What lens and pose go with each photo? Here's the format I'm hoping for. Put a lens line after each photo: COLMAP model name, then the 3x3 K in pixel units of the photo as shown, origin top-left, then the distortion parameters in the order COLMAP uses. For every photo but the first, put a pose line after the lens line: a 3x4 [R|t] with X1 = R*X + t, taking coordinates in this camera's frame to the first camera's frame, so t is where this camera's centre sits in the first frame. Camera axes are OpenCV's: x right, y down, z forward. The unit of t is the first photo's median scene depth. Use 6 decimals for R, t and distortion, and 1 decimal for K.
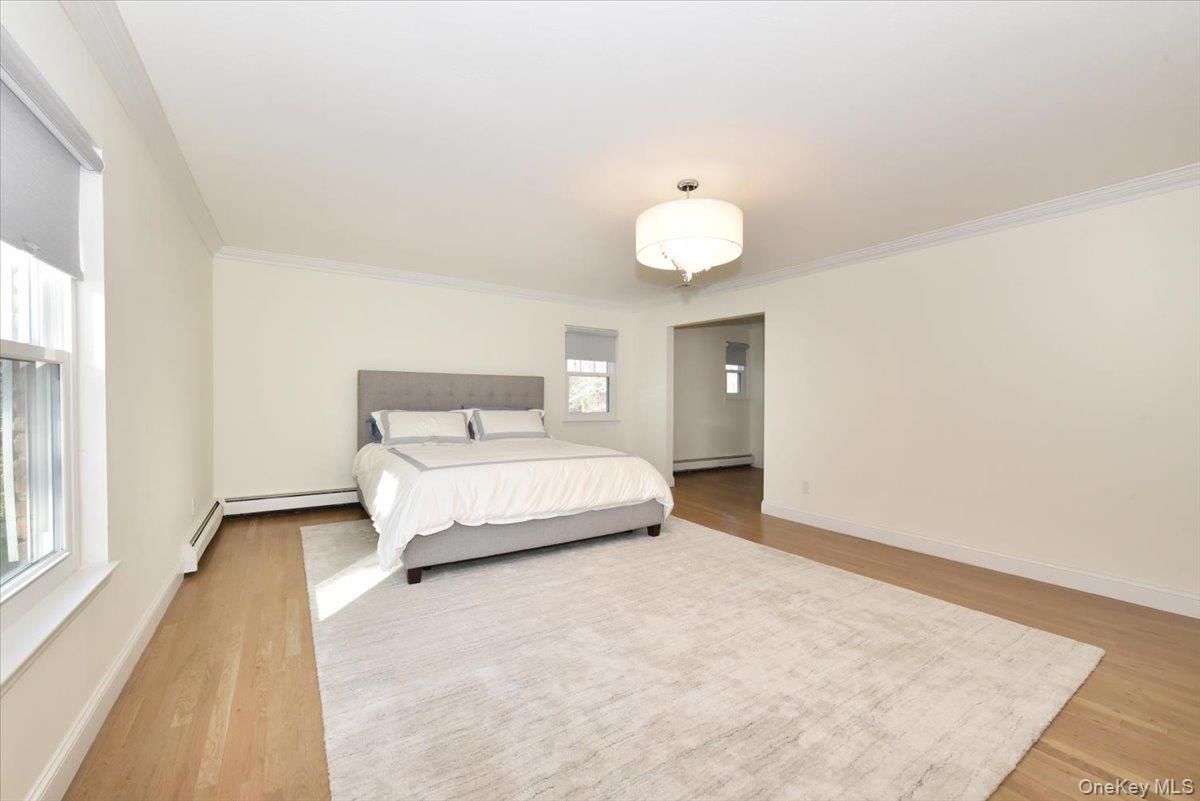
lens RADIAL K [[476.7, 0, 597.4], [0, 476.7, 397.4], [0, 0, 1]] dist [-0.001799, -0.000088]
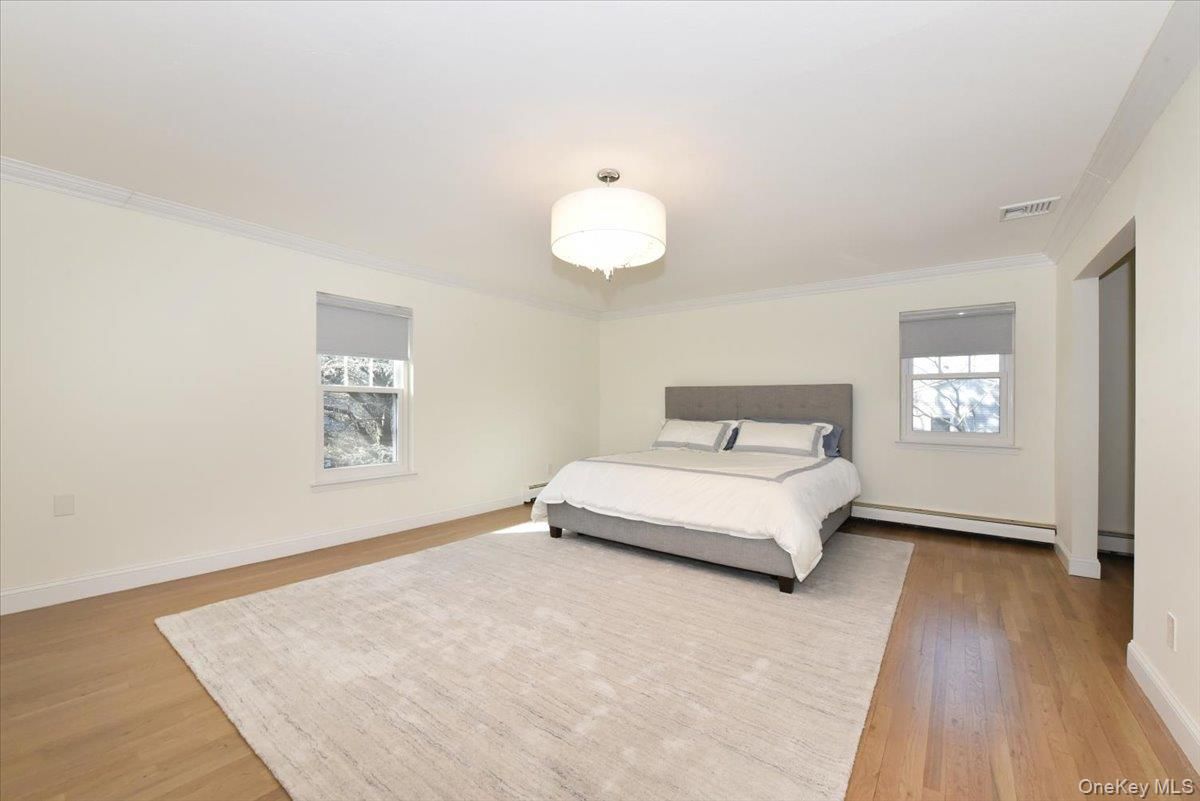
lens RADIAL K [[476.7, 0, 596.4], [0, 476.7, 406.7], [0, 0, 1]] dist [-0.001799, -0.000088]
pose [[0.340738, -0.001960, -0.940156, 0.526834], [-0.006219, 0.999971, -0.004339, 0.002294], [0.940138, 0.007326, 0.340716, 0.332604]]
